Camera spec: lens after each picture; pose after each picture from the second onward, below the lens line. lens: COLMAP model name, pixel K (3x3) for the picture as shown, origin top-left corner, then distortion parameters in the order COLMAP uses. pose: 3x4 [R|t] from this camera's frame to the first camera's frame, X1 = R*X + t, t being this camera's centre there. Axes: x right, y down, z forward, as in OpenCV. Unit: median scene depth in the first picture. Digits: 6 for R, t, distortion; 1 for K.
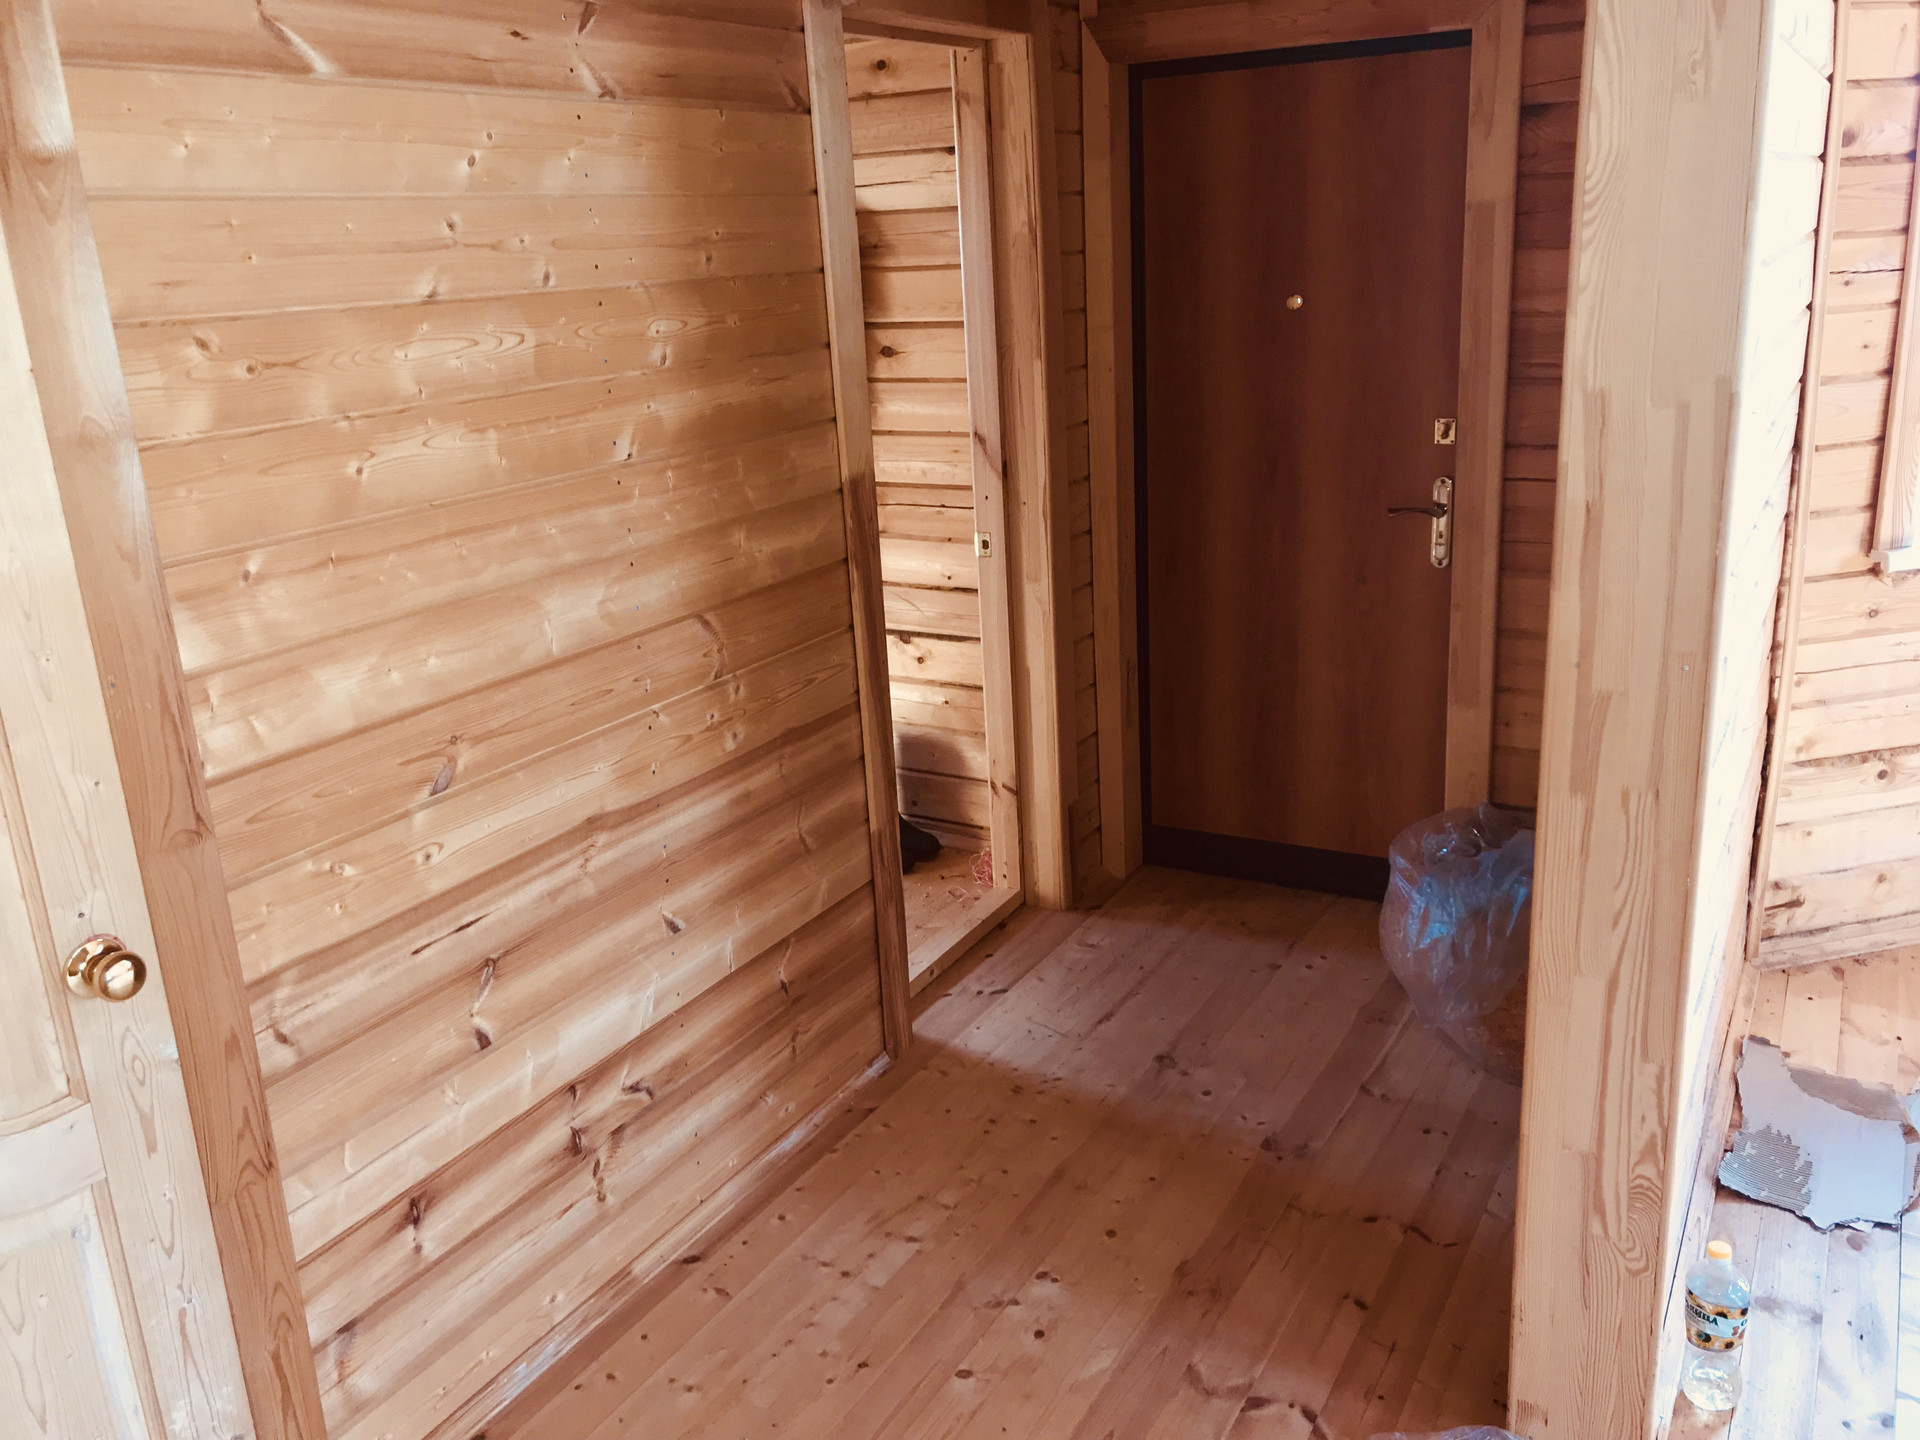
lens RADIAL K [[1547.1, 0, 960.0], [0, 1547.1, 715.9], [0, 0, 1]] dist [0.012564, 0.003085]
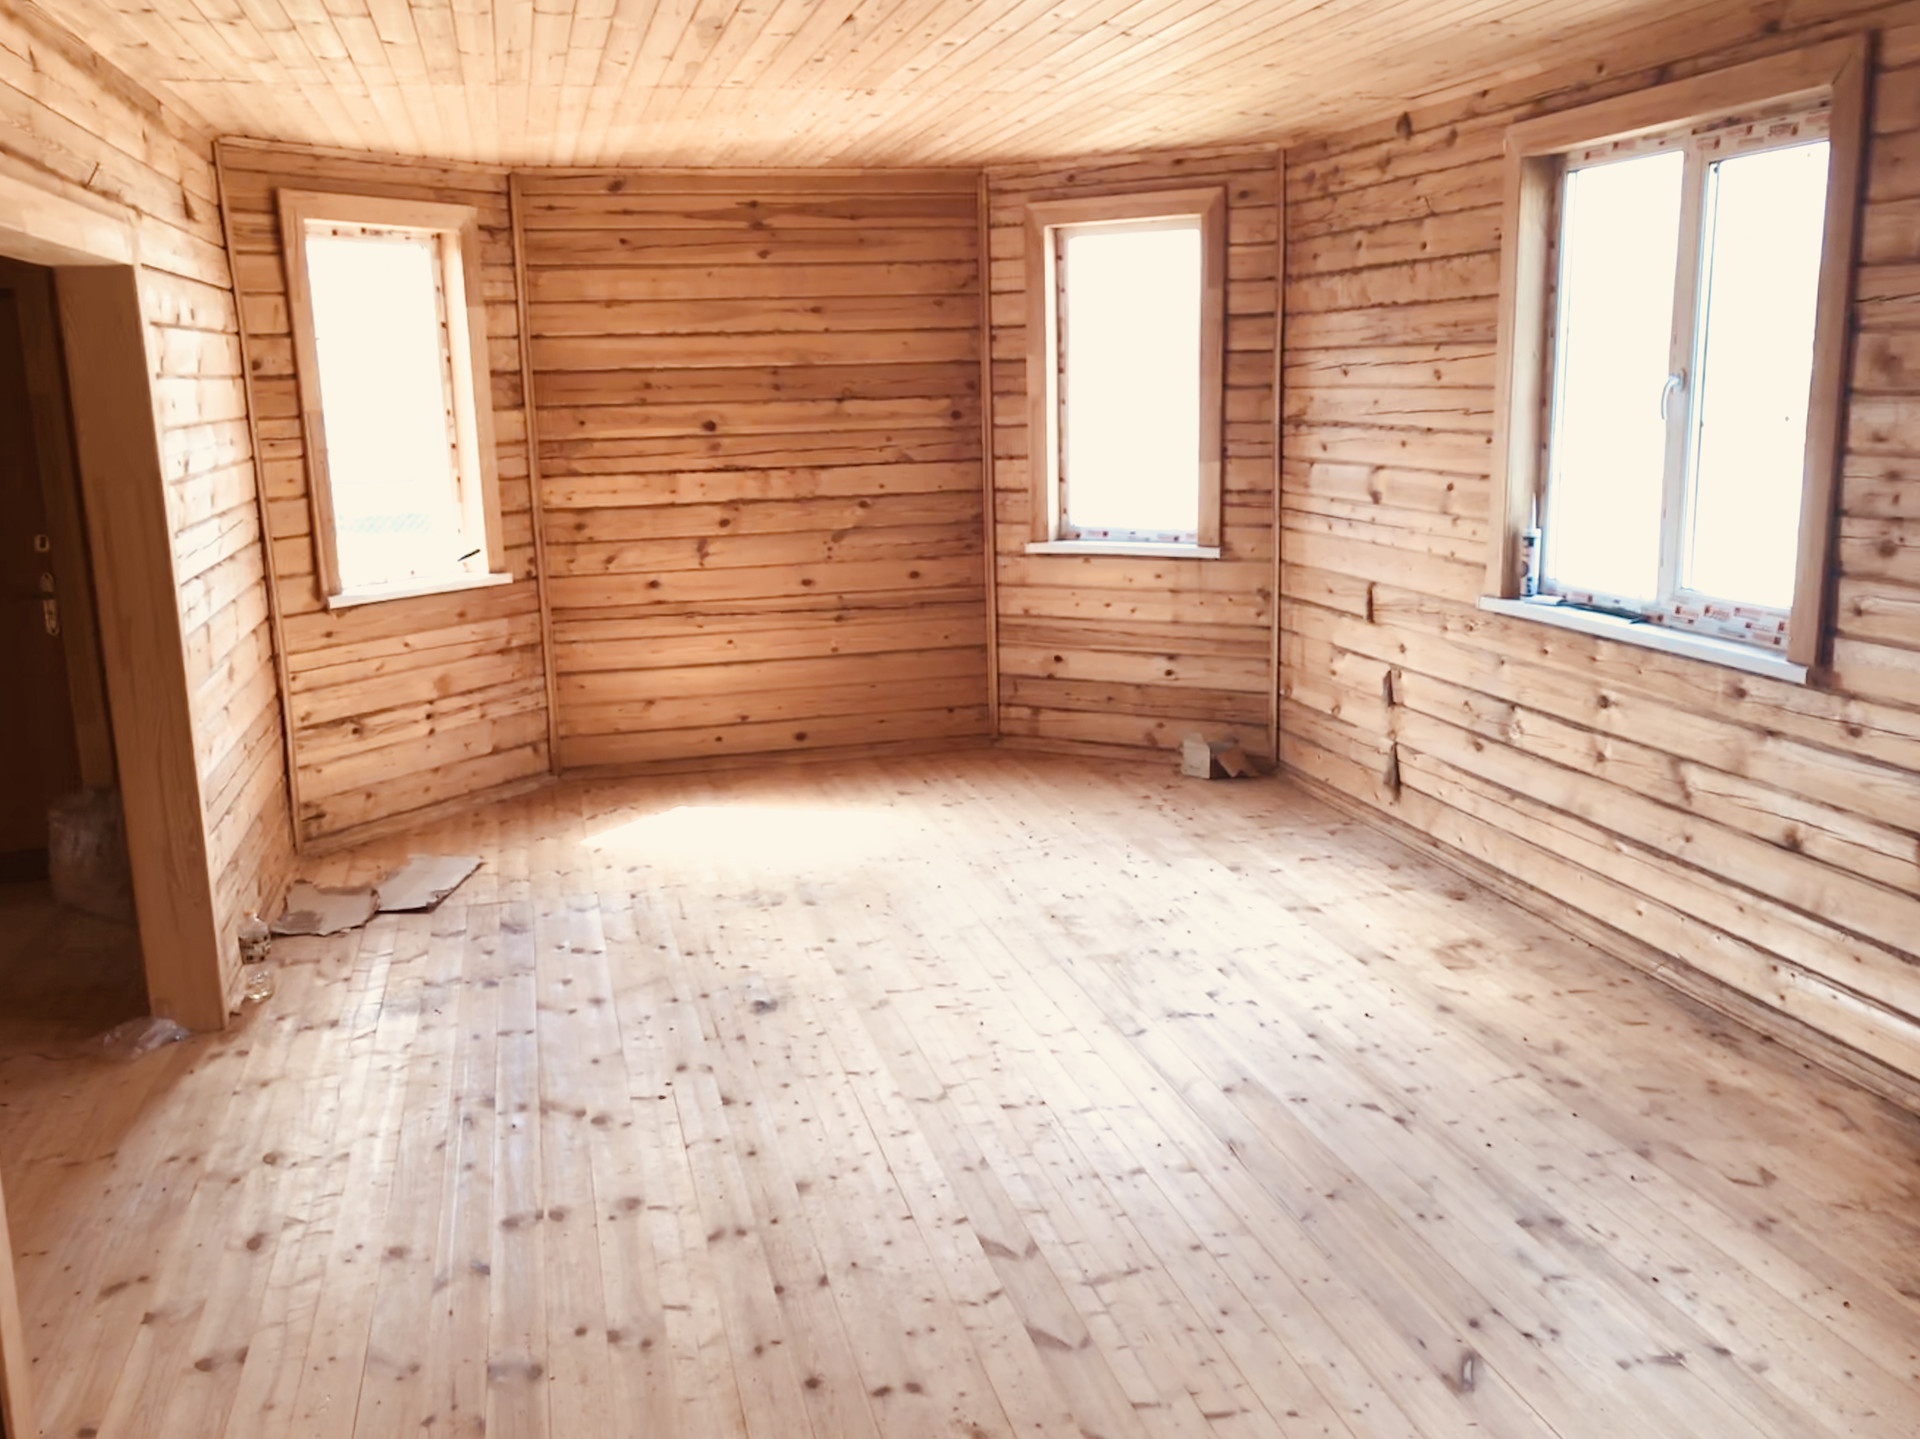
lens RADIAL K [[1793.6, 0, 958.9], [0, 1793.6, 723.5], [0, 0, 1]] dist [0.003176, 0.000000]
pose [[0.726551, -0.108061, 0.678562, -0.253691], [0.193857, 0.979674, -0.051554, 0.263830], [-0.659199, 0.169000, 0.732732, -0.874971]]
